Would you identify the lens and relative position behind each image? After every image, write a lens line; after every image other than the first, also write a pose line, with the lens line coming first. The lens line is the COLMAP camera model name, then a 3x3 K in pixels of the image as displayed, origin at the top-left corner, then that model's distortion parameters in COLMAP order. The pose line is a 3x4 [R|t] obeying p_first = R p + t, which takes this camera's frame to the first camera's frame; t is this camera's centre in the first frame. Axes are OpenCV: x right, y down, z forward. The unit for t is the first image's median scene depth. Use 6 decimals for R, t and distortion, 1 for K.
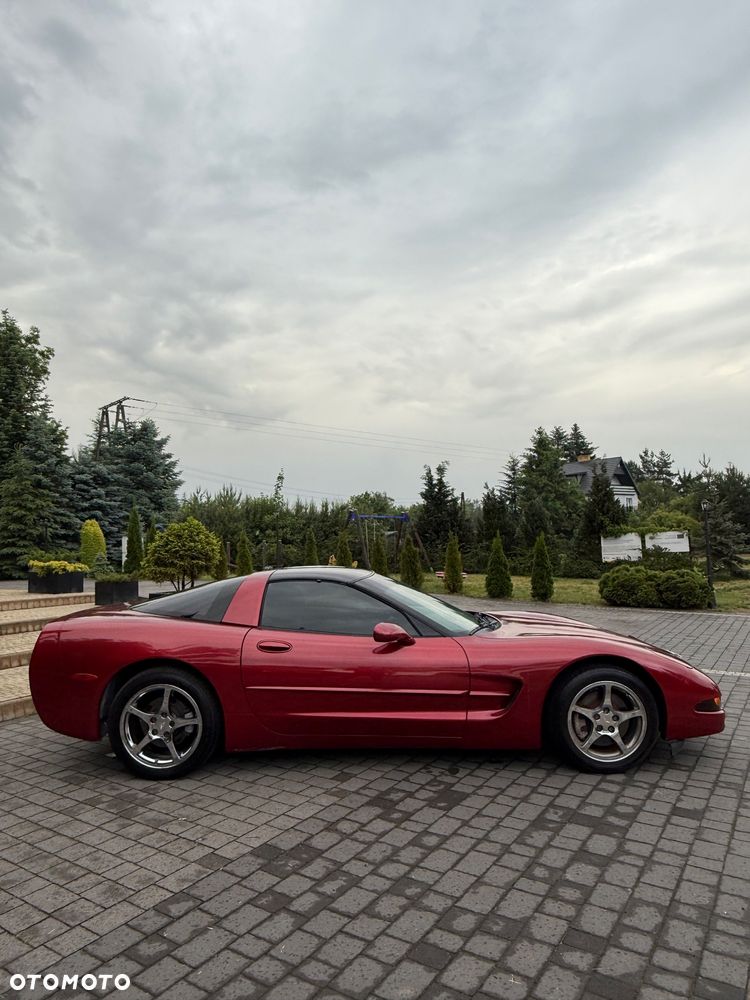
lens RADIAL K [[655.3, 0, 377.6], [0, 655.3, 509.0], [0, 0, 1]] dist [0.000835, 0.001497]
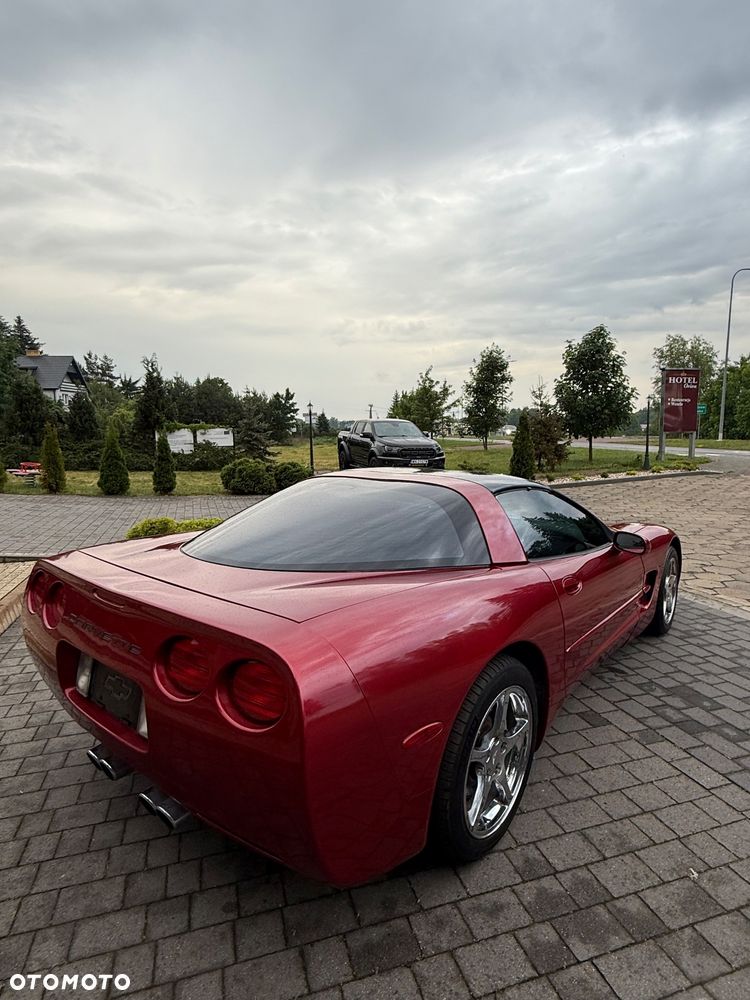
lens RADIAL K [[549.3, 0, 375.7], [0, 549.3, 500.5], [0, 0, 1]] dist [-0.005416, 0.003192]
pose [[0.622162, -0.076737, 0.779119, -0.744809], [-0.052885, 0.988792, 0.139619, 0.049107], [-0.781100, -0.128069, 0.611131, 0.818661]]
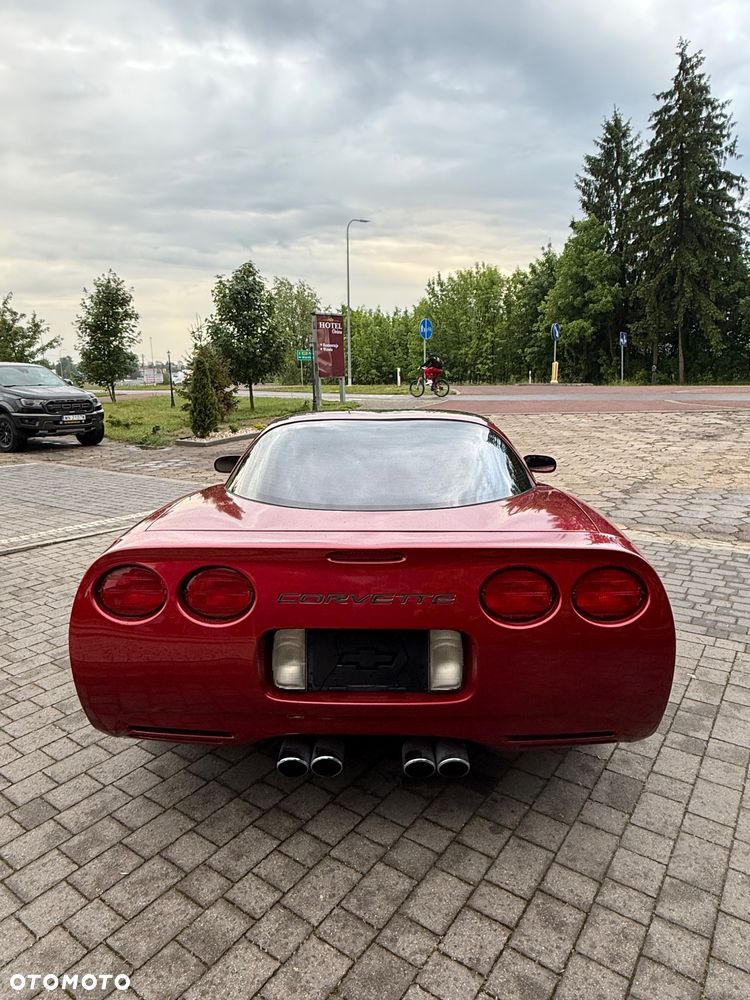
lens RADIAL K [[623.2, 0, 375.5], [0, 623.2, 499.4], [0, 0, 1]] dist [0.003099, -0.002880]
pose [[0.020854, -0.171311, 0.984996, -0.954968], [-0.041442, 0.984216, 0.172052, 0.084129], [-0.998923, -0.044408, 0.013426, 1.224827]]
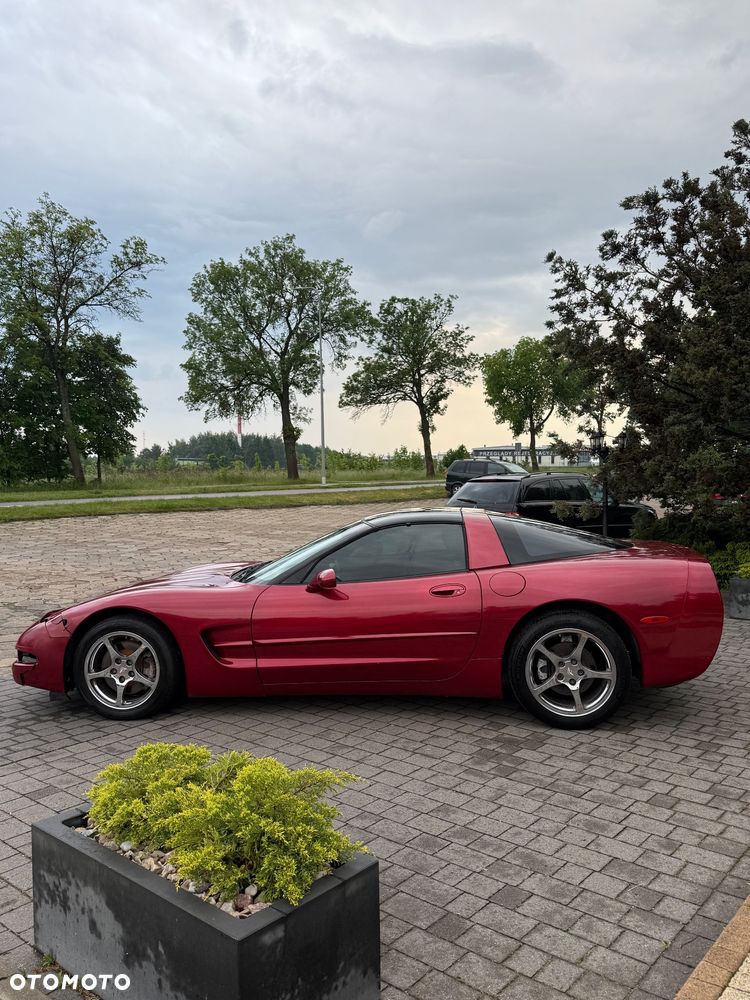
lens RADIAL K [[800.0, 0, 384.2], [0, 800.0, 495.5], [0, 0, 1]] dist [0.045680, -0.032019]
pose [[-0.993552, 0.036342, 0.107390, -0.190814], [0.033496, 0.999041, -0.028194, 0.123053], [-0.108312, -0.024415, -0.993817, 2.634519]]
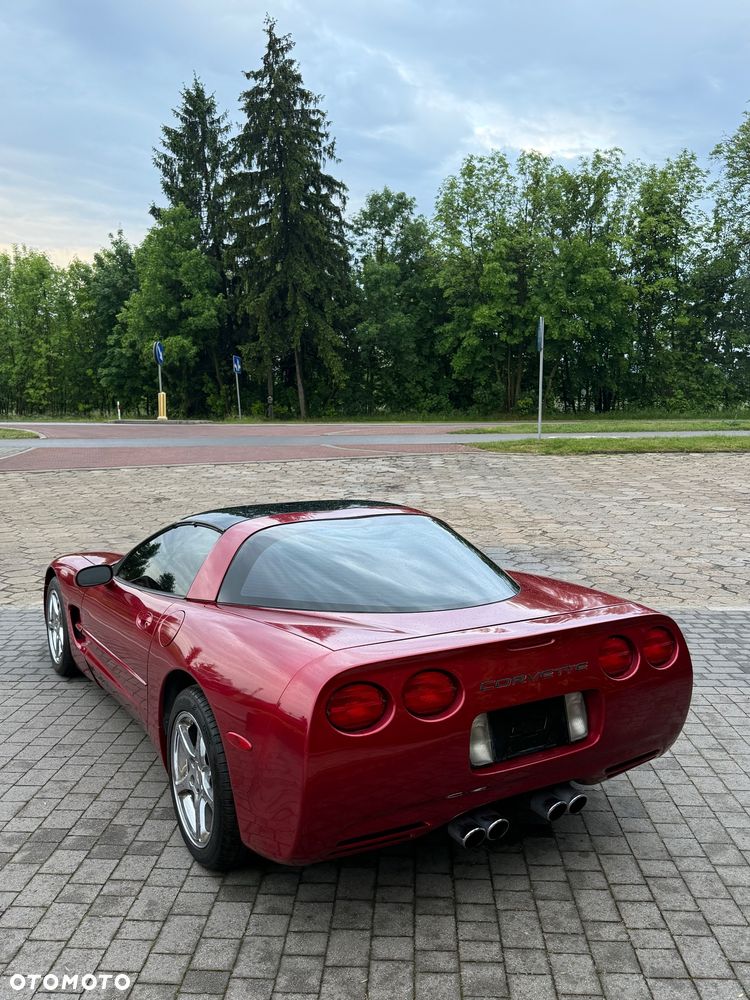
lens RADIAL K [[865.2, 0, 383.7], [0, 865.2, 508.7], [0, 0, 1]] dist [0.053942, -0.086257]
pose [[-0.526955, -0.083619, 0.845770, -1.100030], [-0.031580, 0.996387, 0.078834, 0.025084], [-0.849306, 0.014832, -0.527692, 1.735392]]
